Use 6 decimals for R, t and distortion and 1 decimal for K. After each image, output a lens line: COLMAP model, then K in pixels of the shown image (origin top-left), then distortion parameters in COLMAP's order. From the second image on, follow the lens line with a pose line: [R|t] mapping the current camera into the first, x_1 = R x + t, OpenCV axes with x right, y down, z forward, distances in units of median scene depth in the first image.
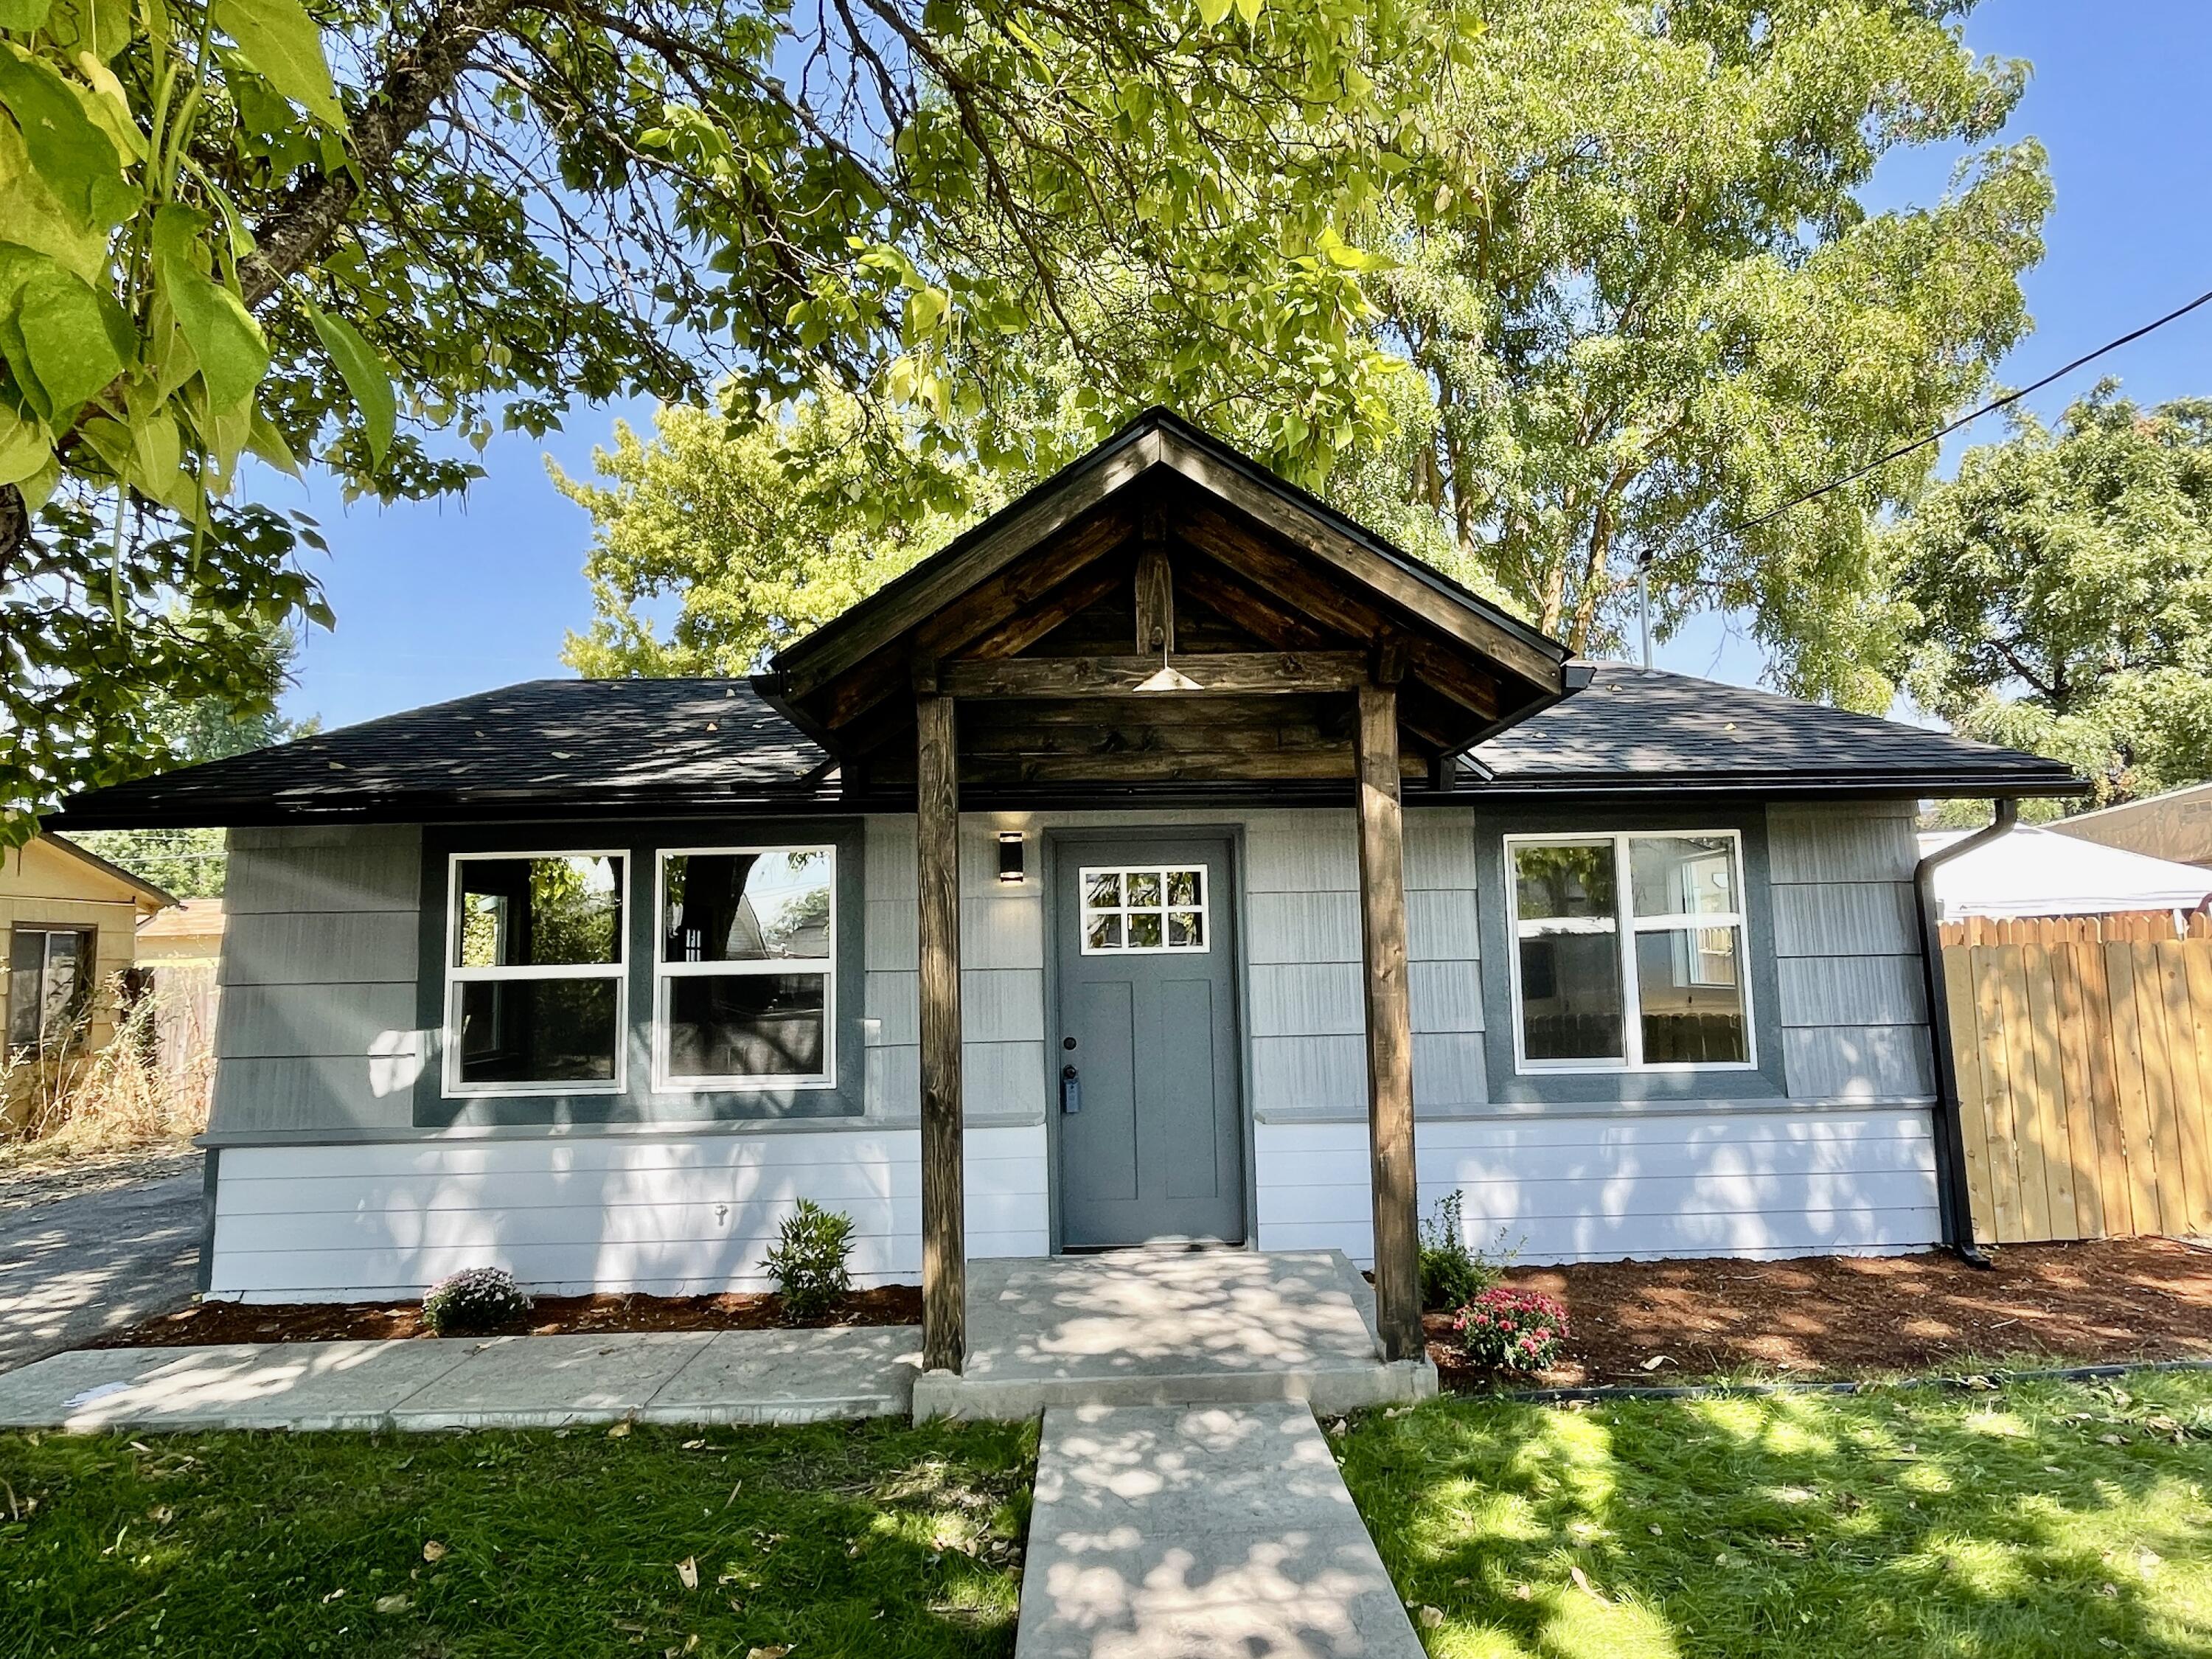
lens RADIAL K [[1287.8, 0, 1109.9], [0, 1287.8, 827.7], [0, 0, 1]] dist [-0.002725, -0.001796]
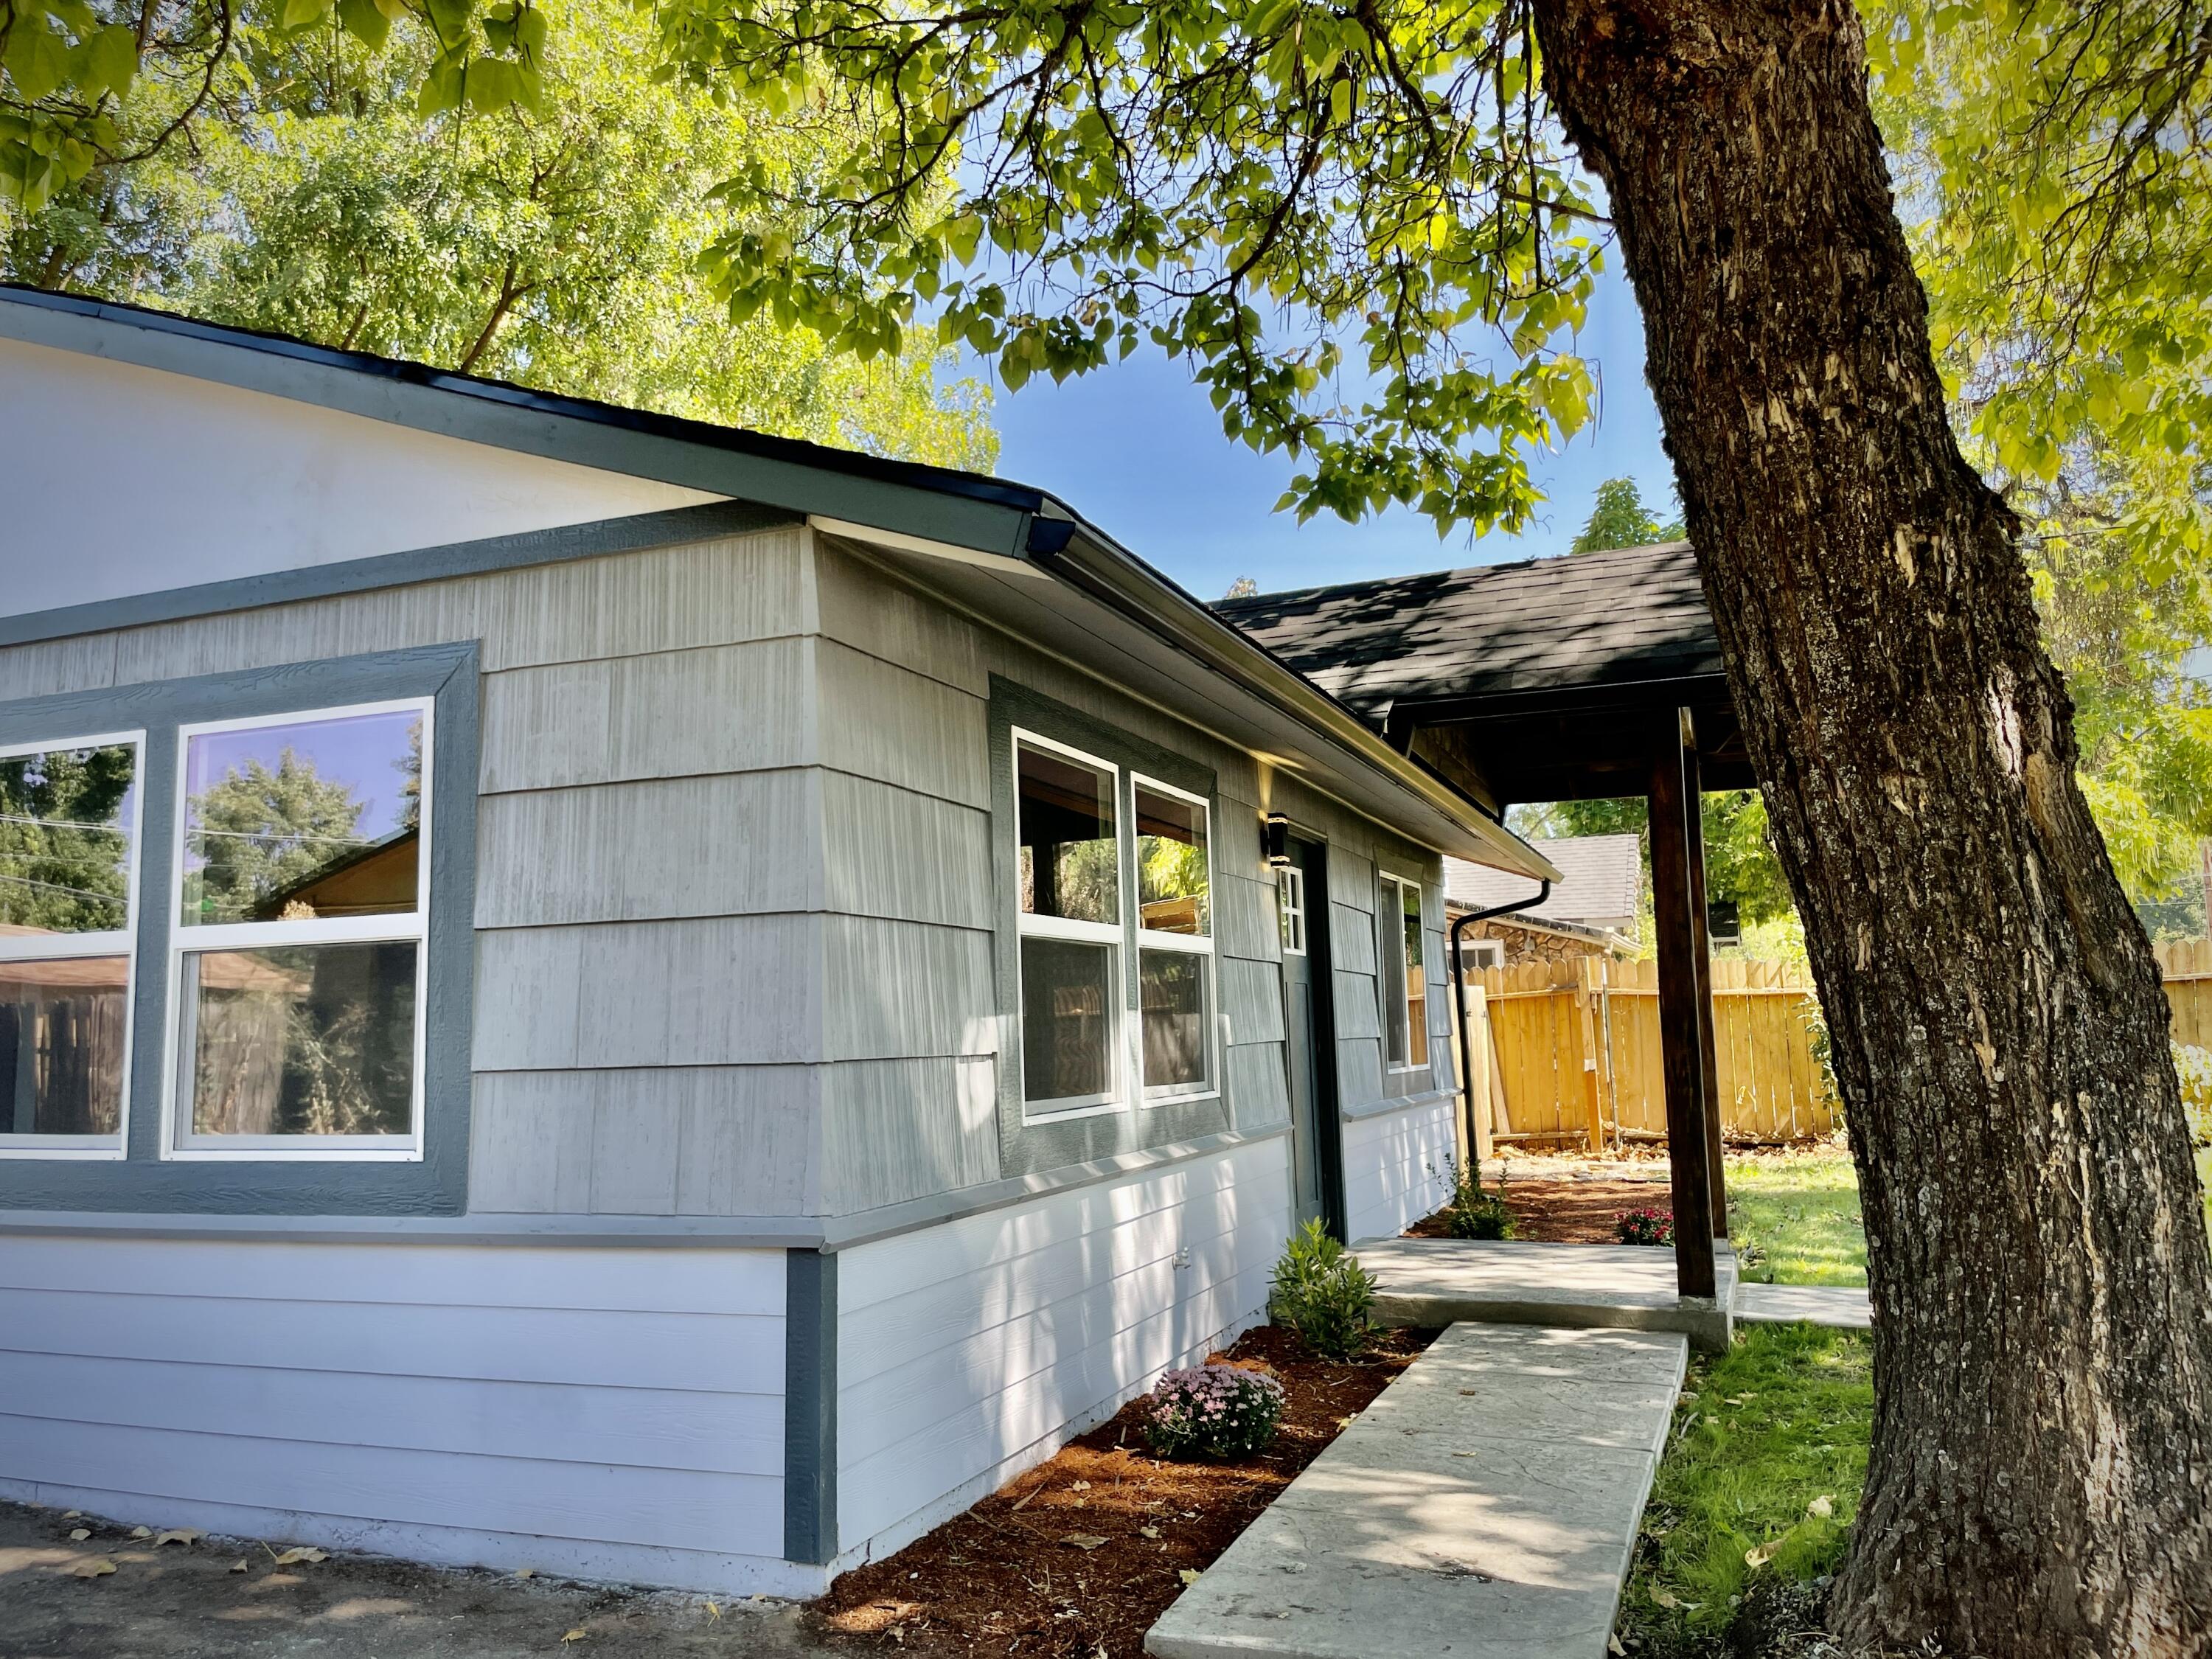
lens RADIAL K [[1687.3, 0, 1096.5], [0, 1687.3, 836.1], [0, 0, 1]] dist [0.086668, -0.128093]
pose [[0.372112, 0.121682, 0.920177, -1.537087], [-0.082836, 0.991767, -0.097651, 0.184732], [-0.924484, -0.039886, 0.379128, 0.831228]]
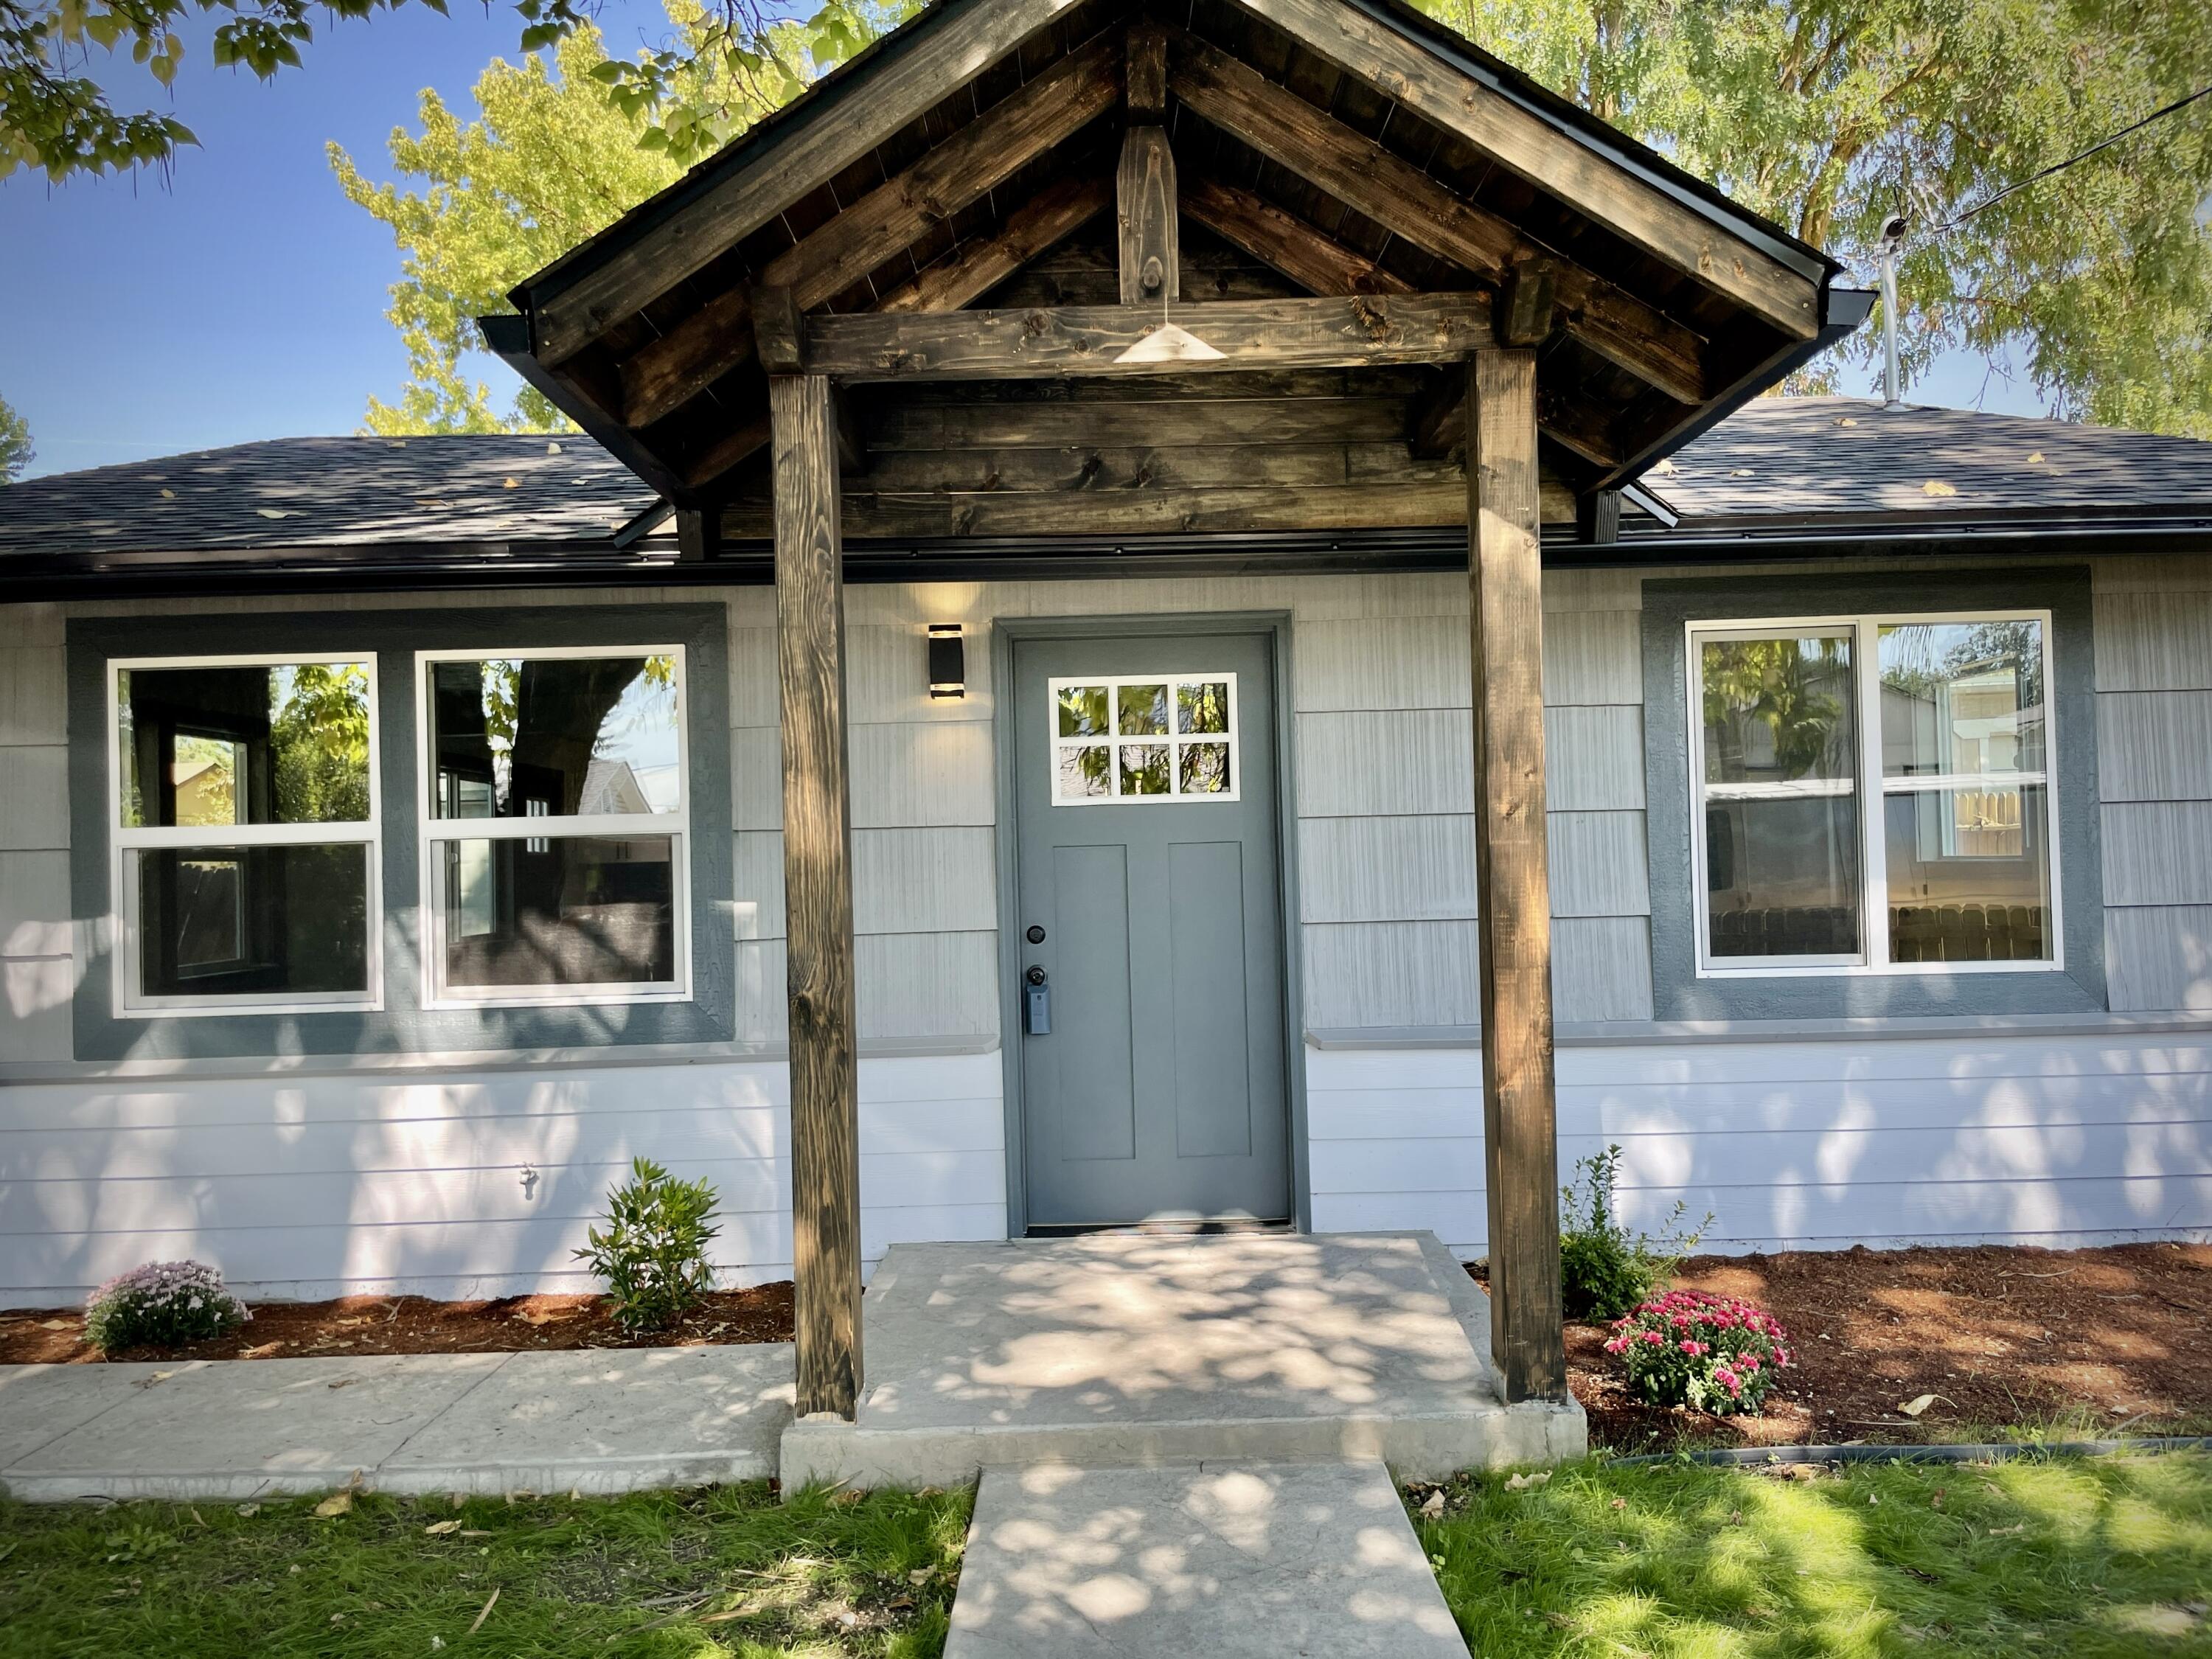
lens RADIAL K [[1687.3, 0, 1096.5], [0, 1687.3, 836.1], [0, 0, 1]] dist [0.086668, -0.128093]
pose [[0.999872, -0.004482, -0.015390, 0.019381], [0.005852, 0.995909, 0.090175, 0.043898], [0.014923, -0.090253, 0.995807, 0.141799]]
